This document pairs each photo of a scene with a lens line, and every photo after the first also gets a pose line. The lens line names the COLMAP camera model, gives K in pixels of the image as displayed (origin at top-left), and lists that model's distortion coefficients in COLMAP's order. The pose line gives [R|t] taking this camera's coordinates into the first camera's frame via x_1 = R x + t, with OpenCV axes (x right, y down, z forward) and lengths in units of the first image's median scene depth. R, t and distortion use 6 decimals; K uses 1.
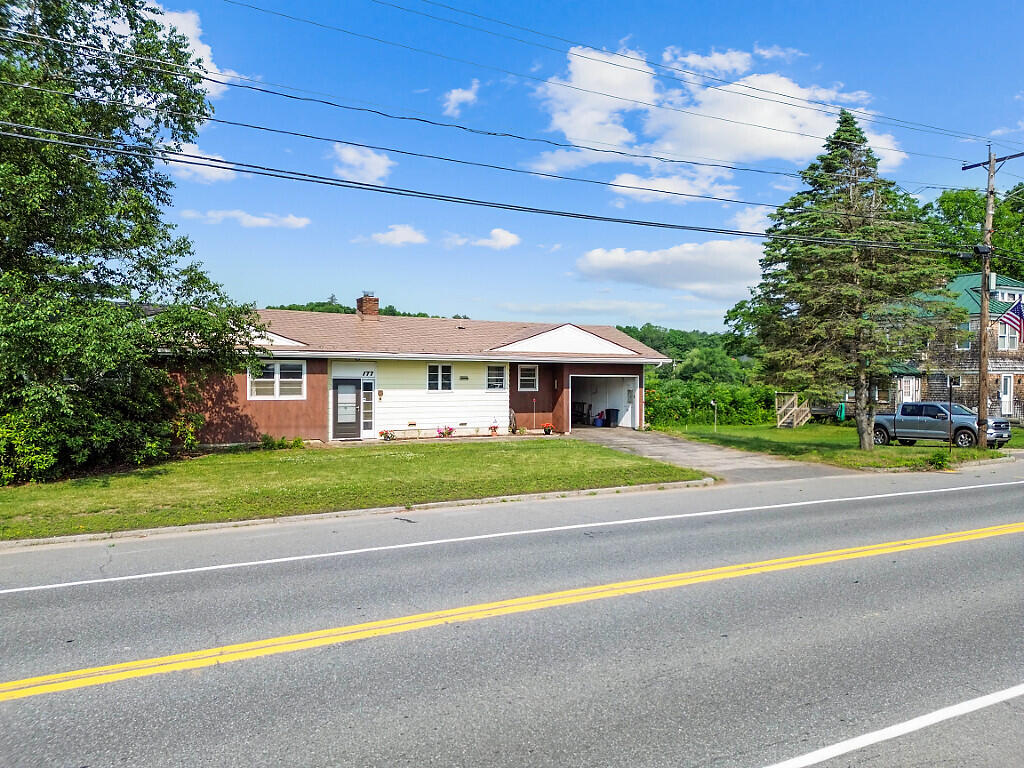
lens RADIAL K [[719.0, 0, 516.8], [0, 719.0, 379.8], [0, 0, 1]] dist [0.122626, -0.155687]
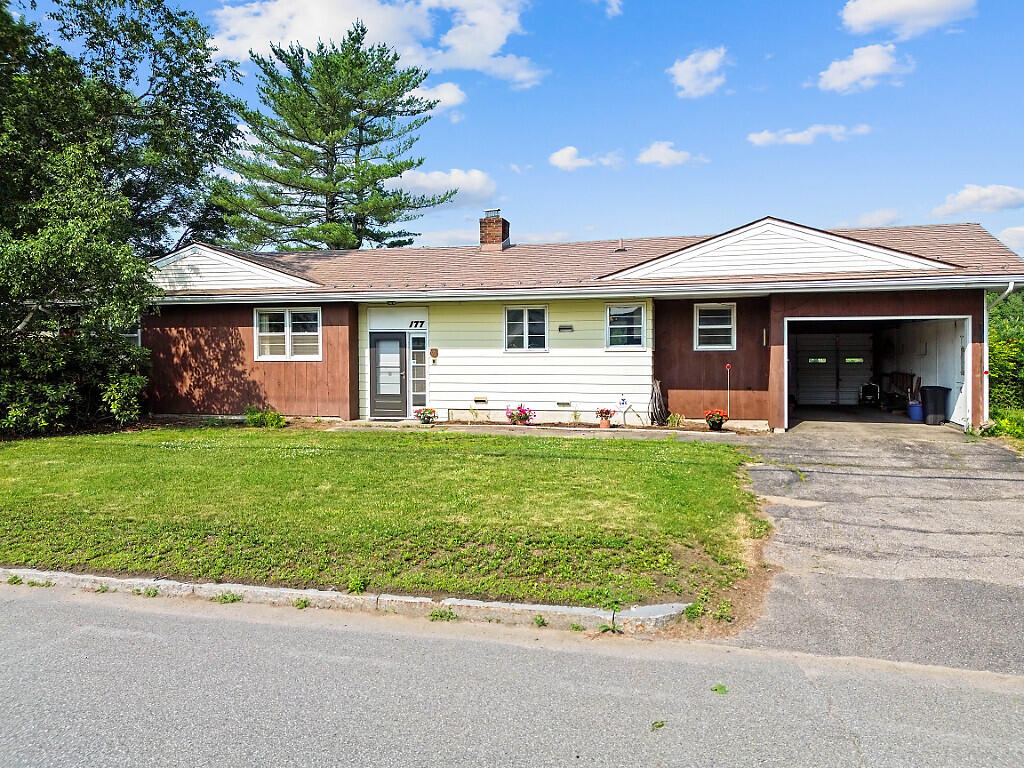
lens RADIAL K [[719.0, 0, 516.8], [0, 719.0, 379.8], [0, 0, 1]] dist [0.122626, -0.155687]
pose [[0.759039, 0.015857, -0.650852, 0.295372], [0.006315, 0.999477, 0.031716, 0.021873], [0.651015, -0.028184, 0.758542, 0.522134]]
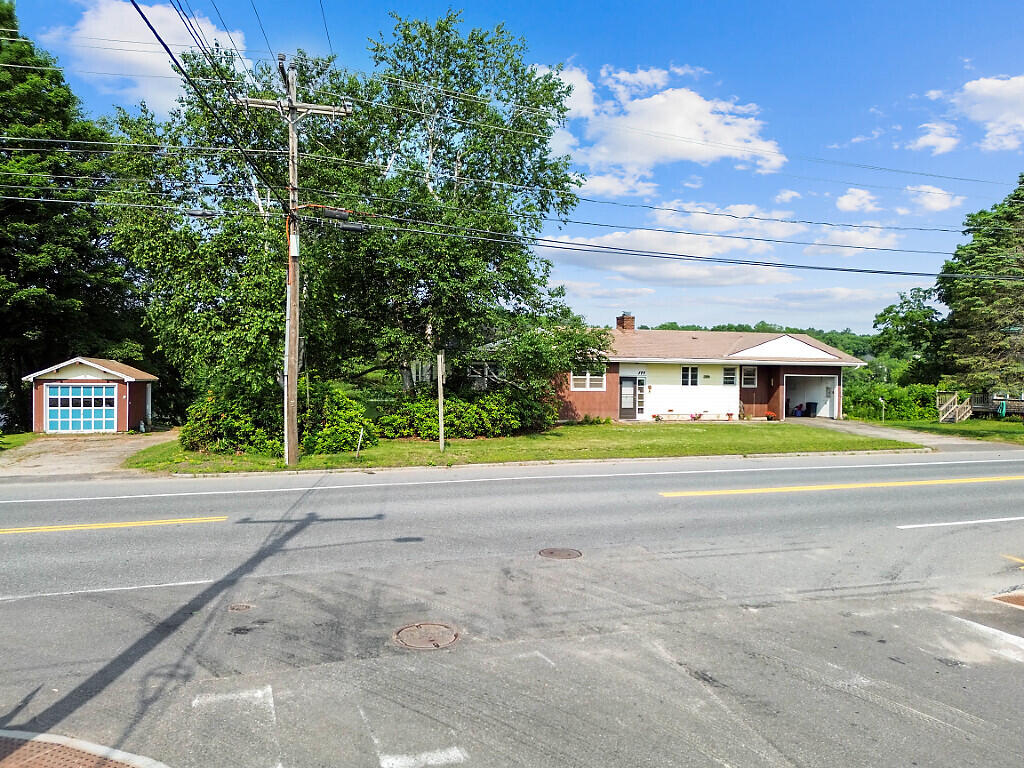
lens RADIAL K [[719.0, 0, 516.8], [0, 719.0, 379.8], [0, 0, 1]] dist [0.122626, -0.155687]
pose [[0.990869, 0.007688, -0.134607, -0.246027], [-0.007402, 0.999969, 0.002622, 0.002262], [0.134623, -0.001601, 0.990896, -0.385821]]
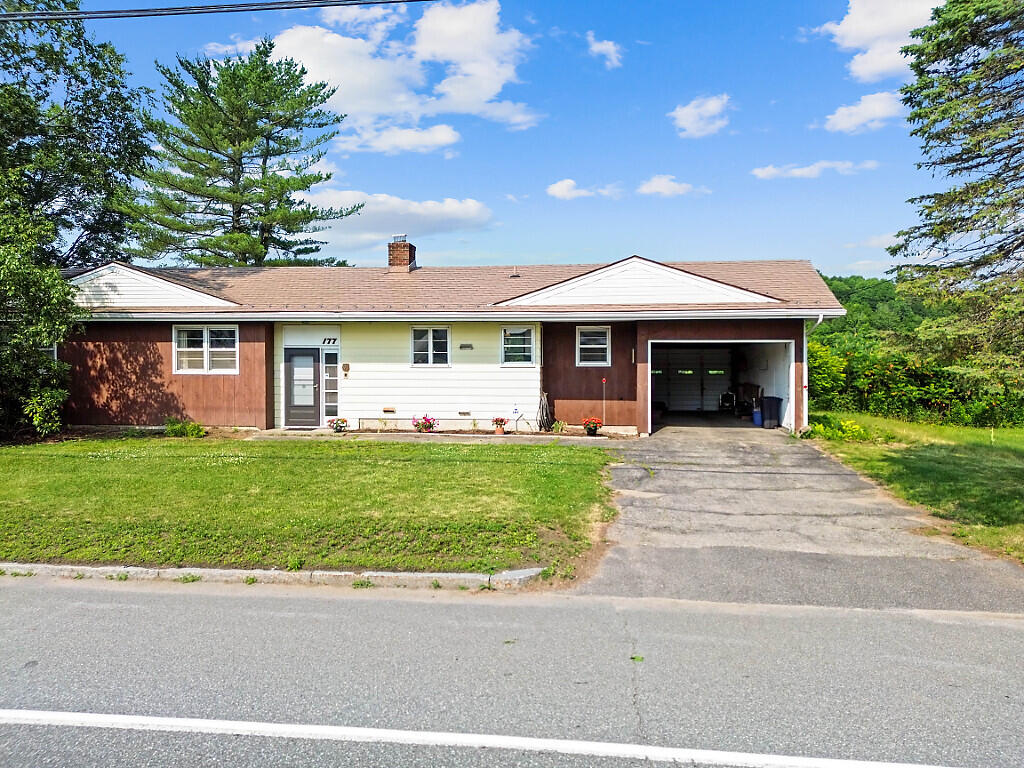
lens RADIAL K [[719.3, 0, 513.8], [0, 719.3, 370.0], [0, 0, 1]] dist [0.097090, -0.101037]
pose [[0.833945, 0.007558, -0.551795, 0.349773], [0.002598, 0.999841, 0.017622, 0.008265], [0.551841, -0.016129, 0.833794, 0.461234]]
